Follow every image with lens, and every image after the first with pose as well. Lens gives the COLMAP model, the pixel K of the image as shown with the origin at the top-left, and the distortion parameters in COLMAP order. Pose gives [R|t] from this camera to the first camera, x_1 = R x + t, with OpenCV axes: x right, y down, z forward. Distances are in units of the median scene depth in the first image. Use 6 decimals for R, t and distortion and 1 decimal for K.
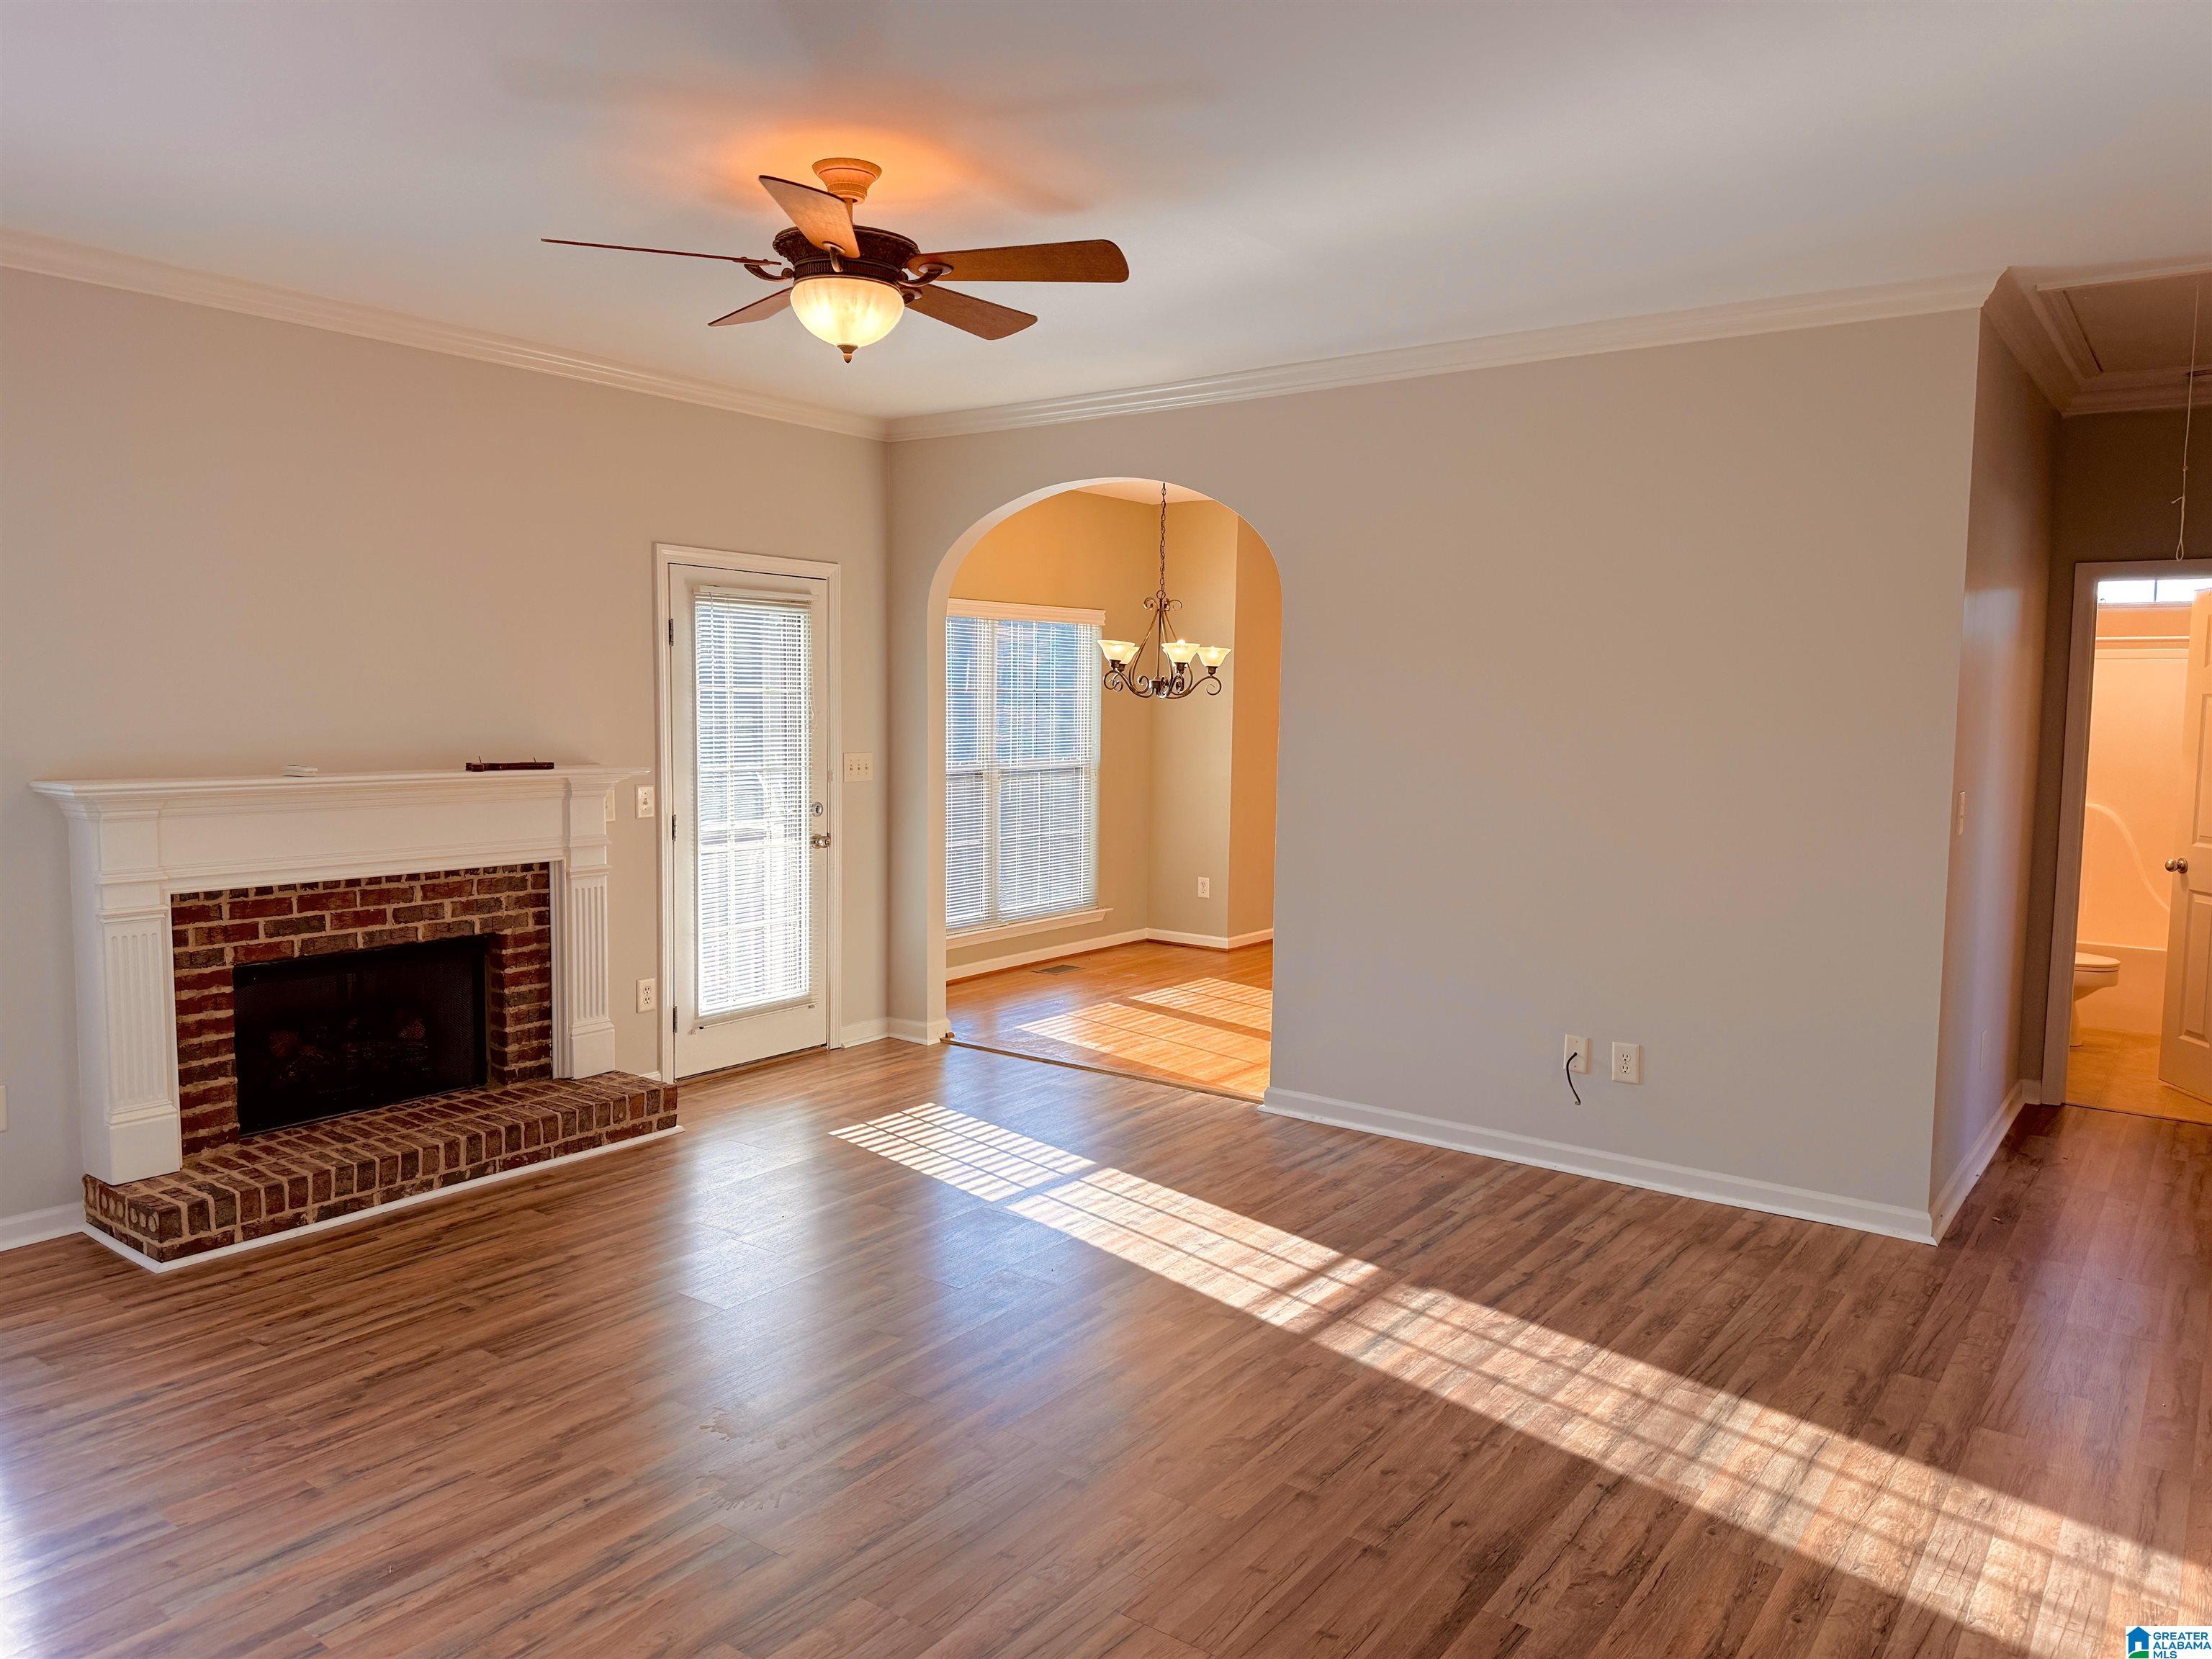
lens RADIAL K [[1552.9, 0, 1106.0], [0, 1552.9, 829.5], [0, 0, 1]] dist [0.002901, -0.006513]
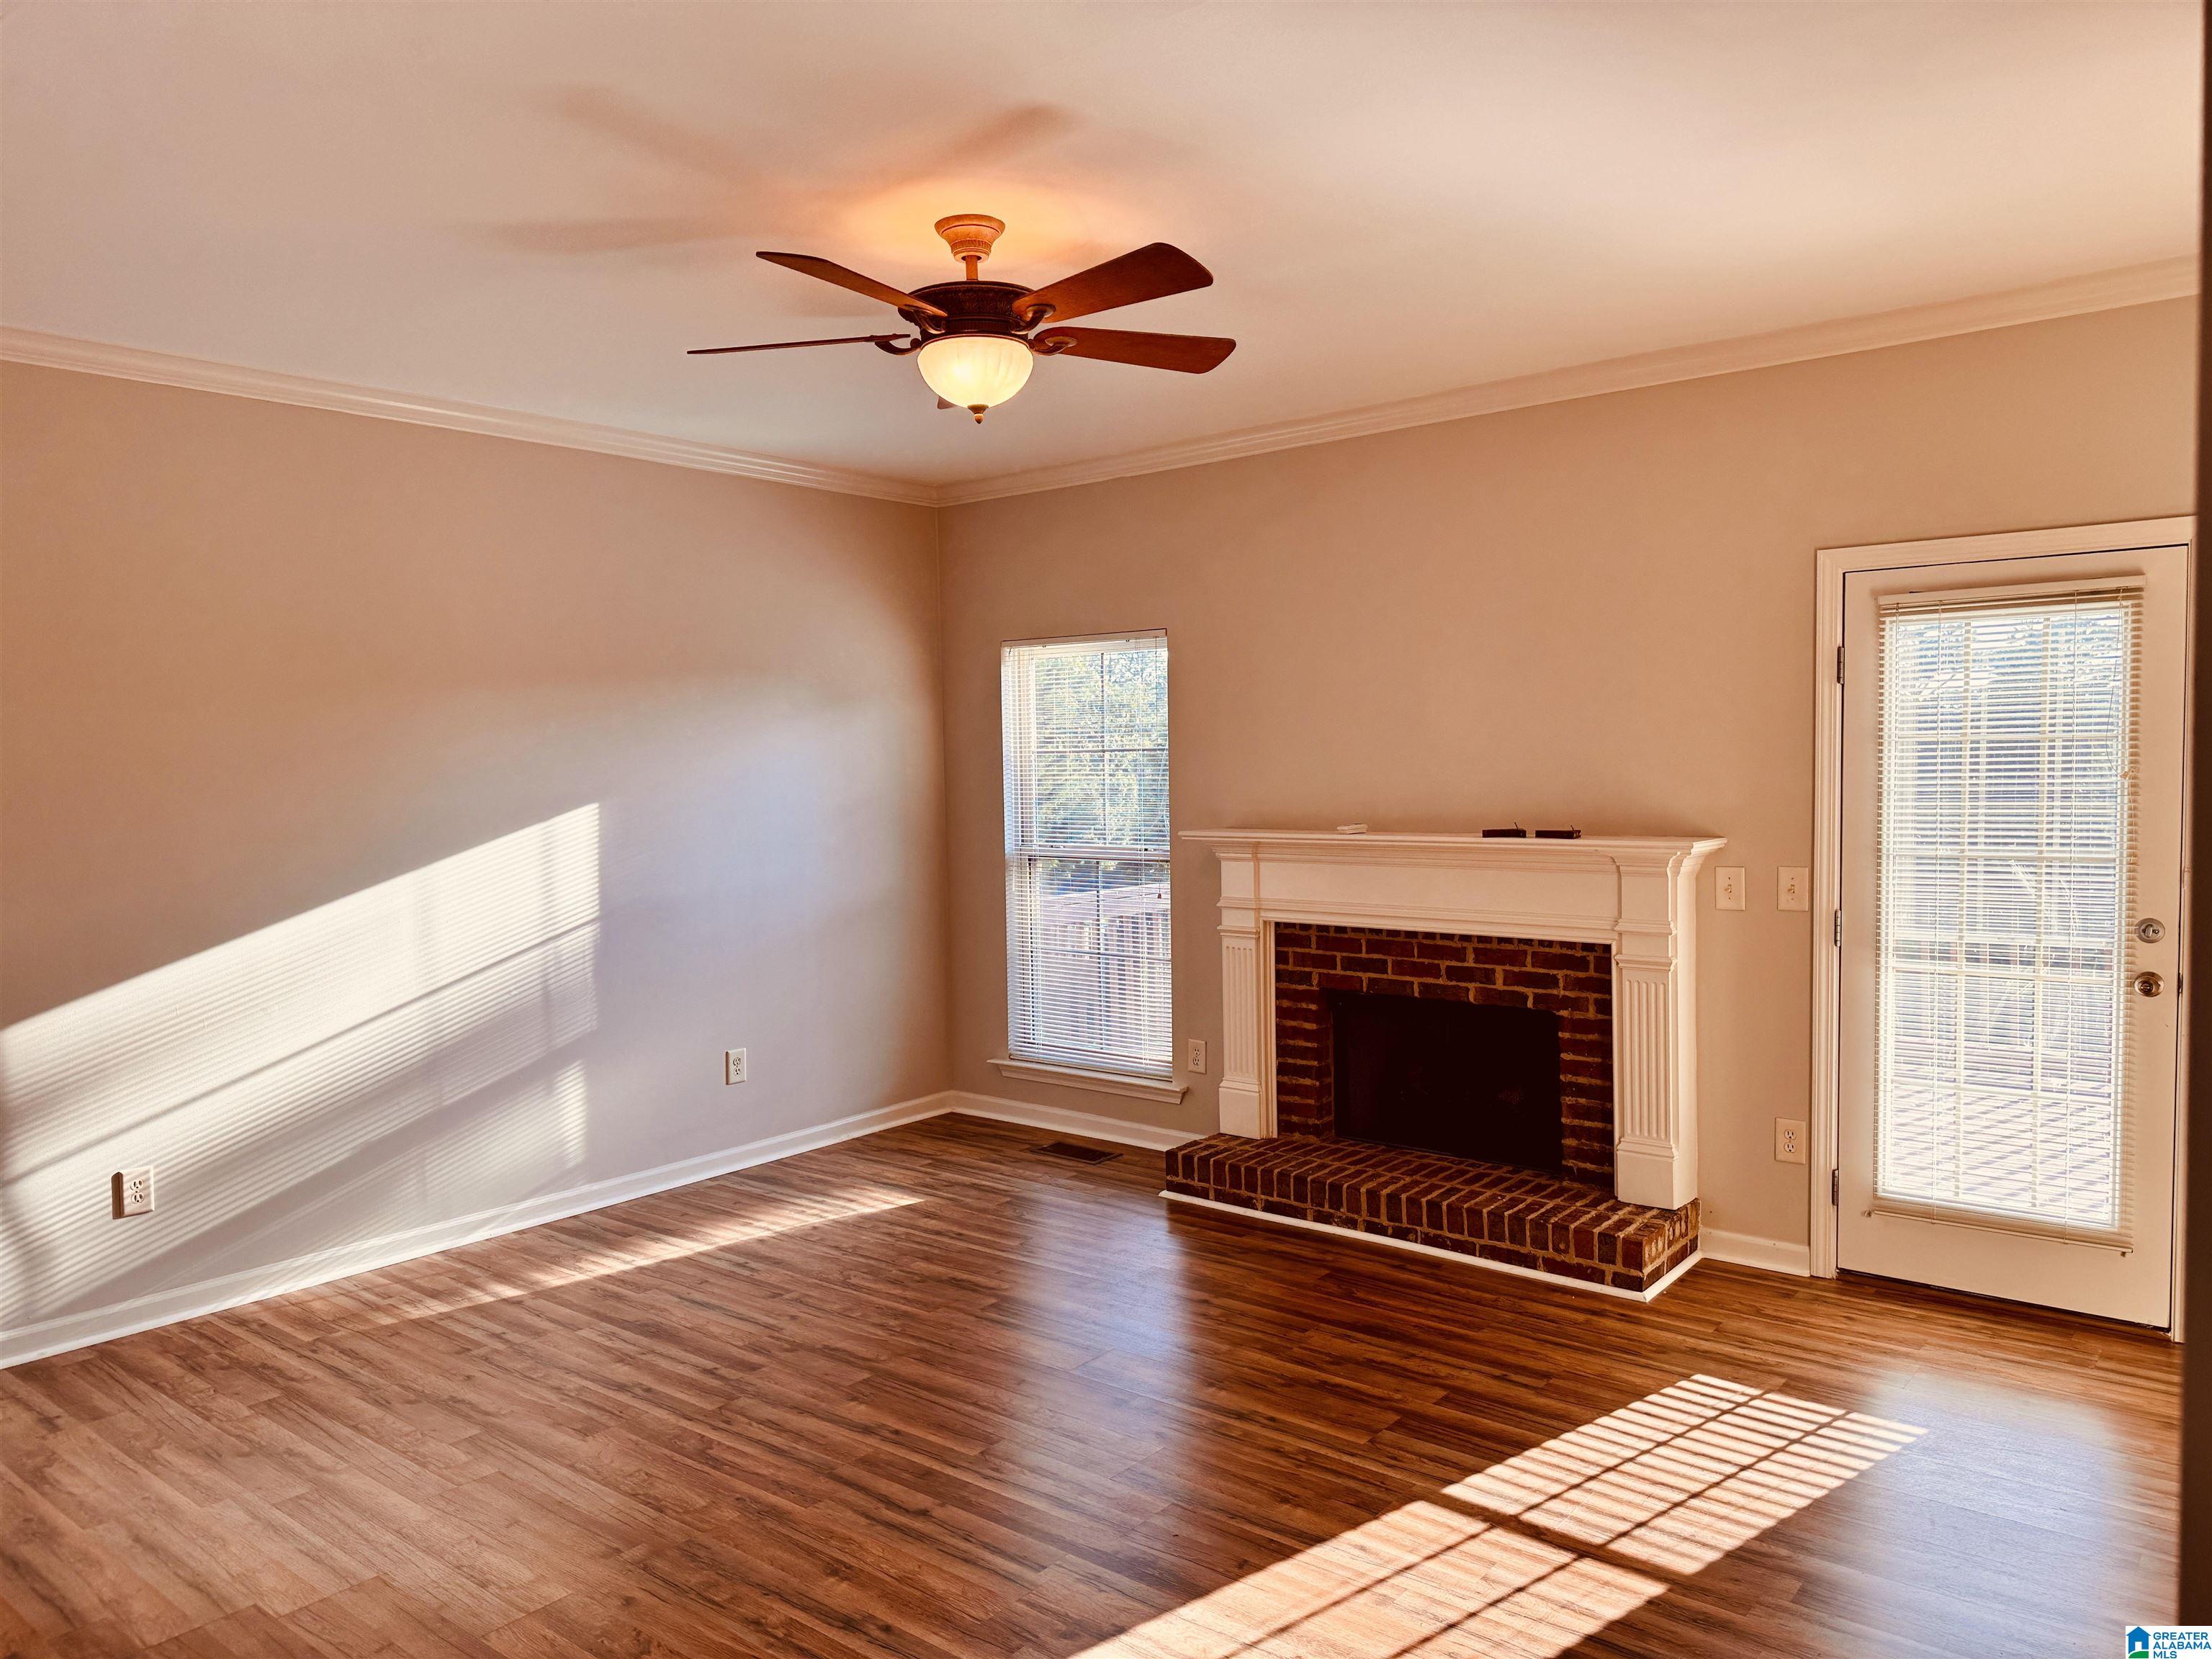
lens RADIAL K [[1552.9, 0, 1106.0], [0, 1552.9, 829.5], [0, 0, 1]] dist [0.002901, -0.006513]
pose [[-0.090510, 0.033162, -0.995343, 0.579287], [-0.067648, 0.996932, 0.039366, -0.063677], [0.993595, 0.070896, -0.087989, 0.846606]]
